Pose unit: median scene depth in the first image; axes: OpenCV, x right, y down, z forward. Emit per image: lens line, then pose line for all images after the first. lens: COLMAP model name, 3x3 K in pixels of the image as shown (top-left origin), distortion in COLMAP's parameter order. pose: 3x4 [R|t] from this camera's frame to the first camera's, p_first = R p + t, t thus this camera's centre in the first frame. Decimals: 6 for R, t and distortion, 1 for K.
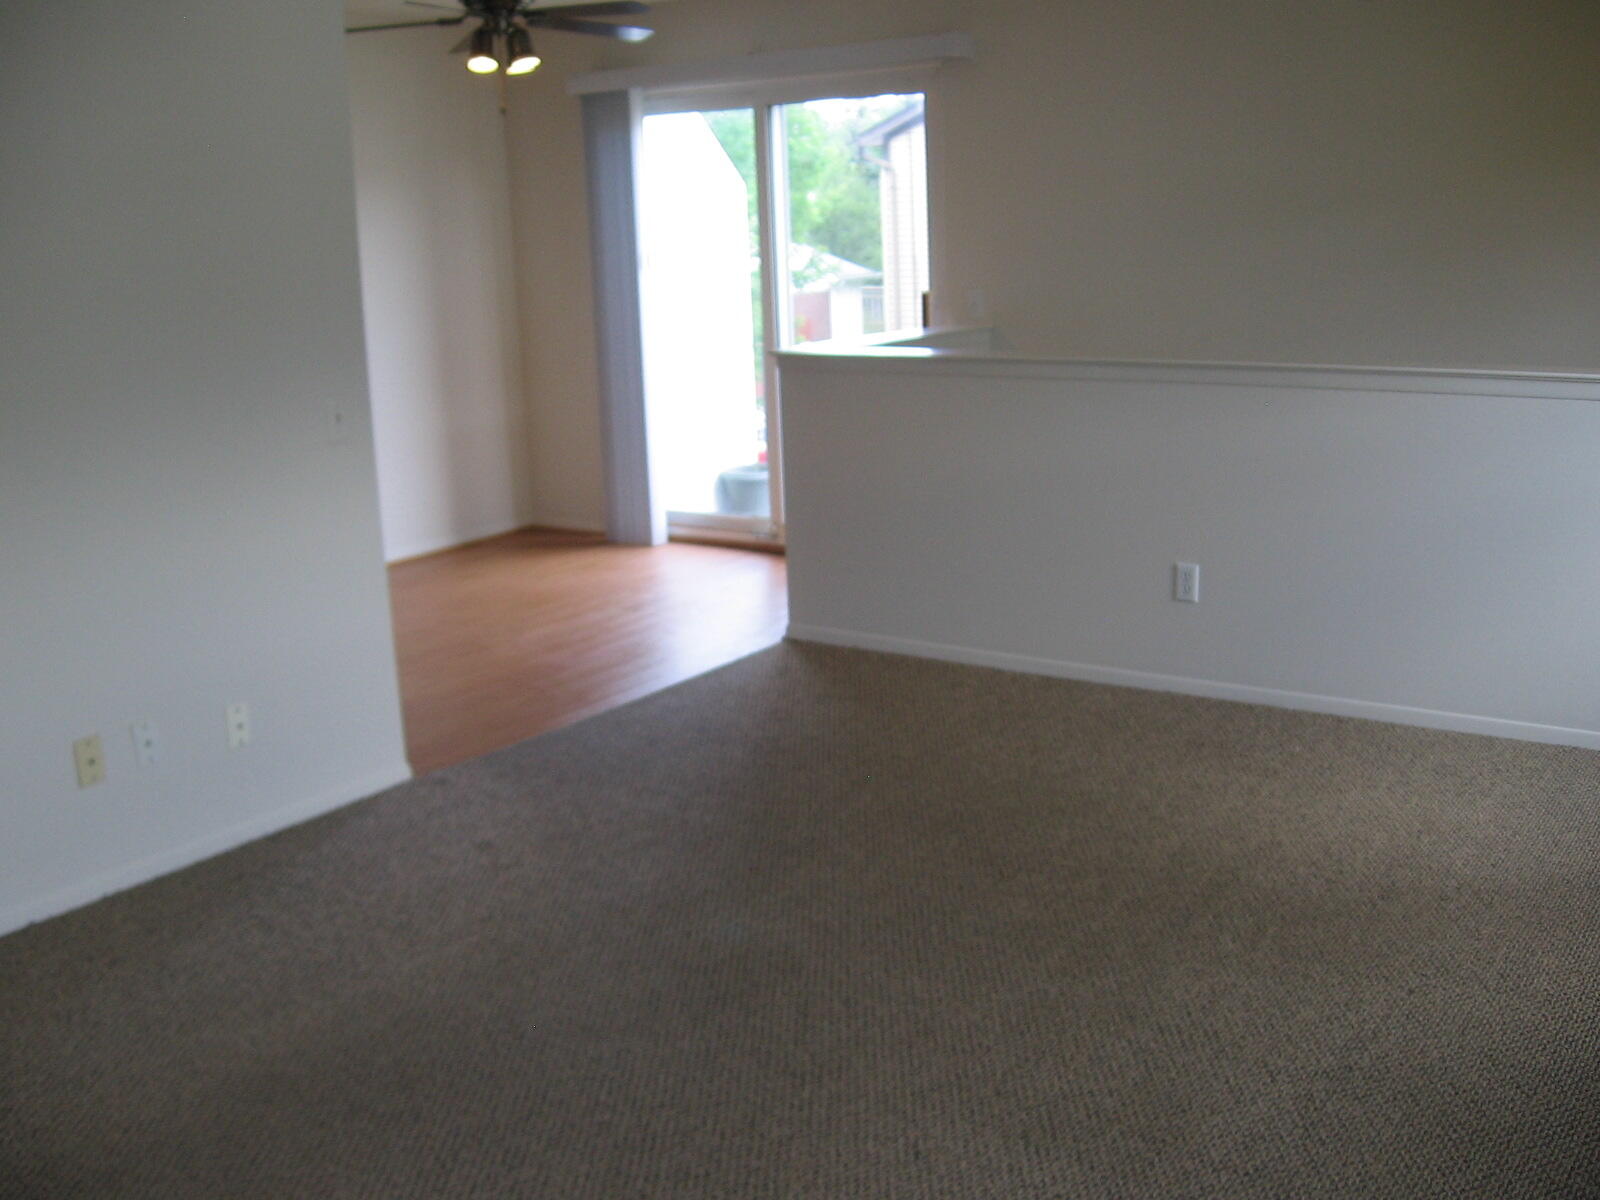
lens RADIAL K [[1679.9, 0, 802.0], [0, 1679.9, 629.1], [0, 0, 1]] dist [-0.121653, 0.030839]
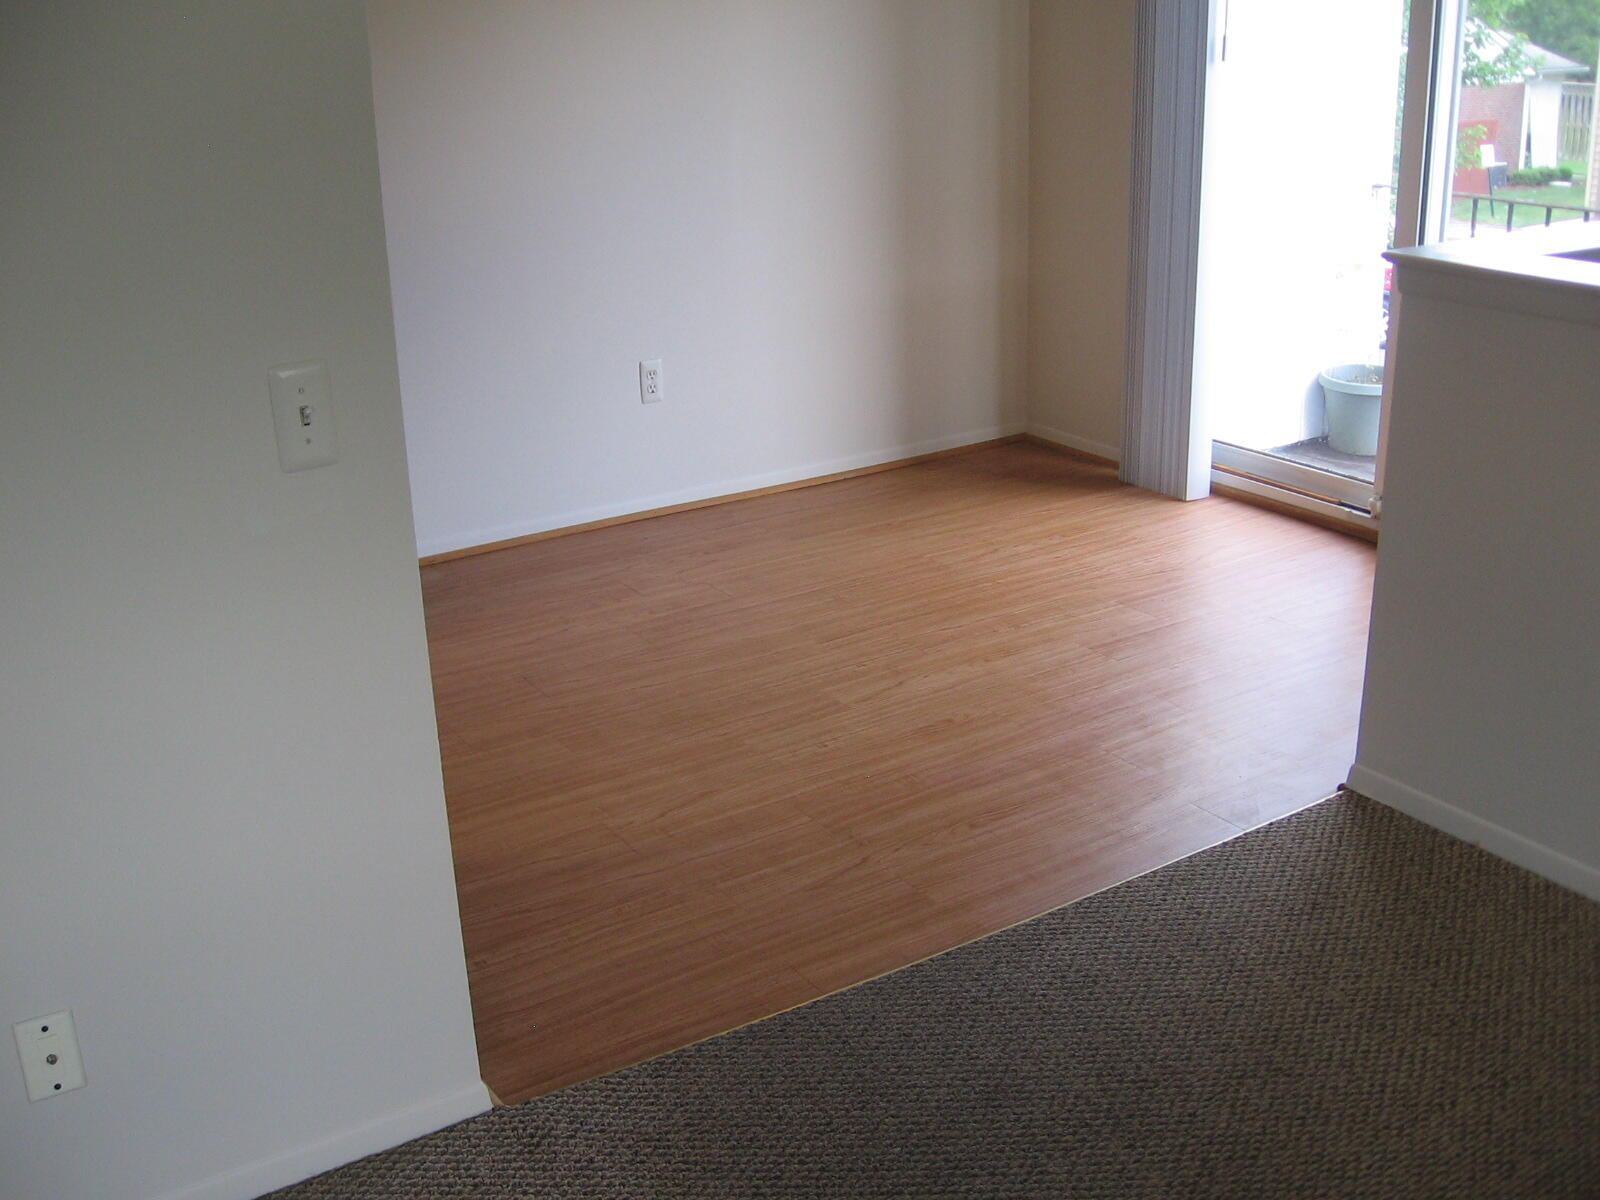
lens RADIAL K [[1679.9, 0, 802.0], [0, 1679.9, 629.1], [0, 0, 1]] dist [-0.121653, 0.030839]
pose [[0.927223, 0.145452, -0.345111, 0.003243], [-0.098746, 0.983841, 0.149350, -0.079335], [0.361258, -0.104402, 0.926603, 0.333592]]
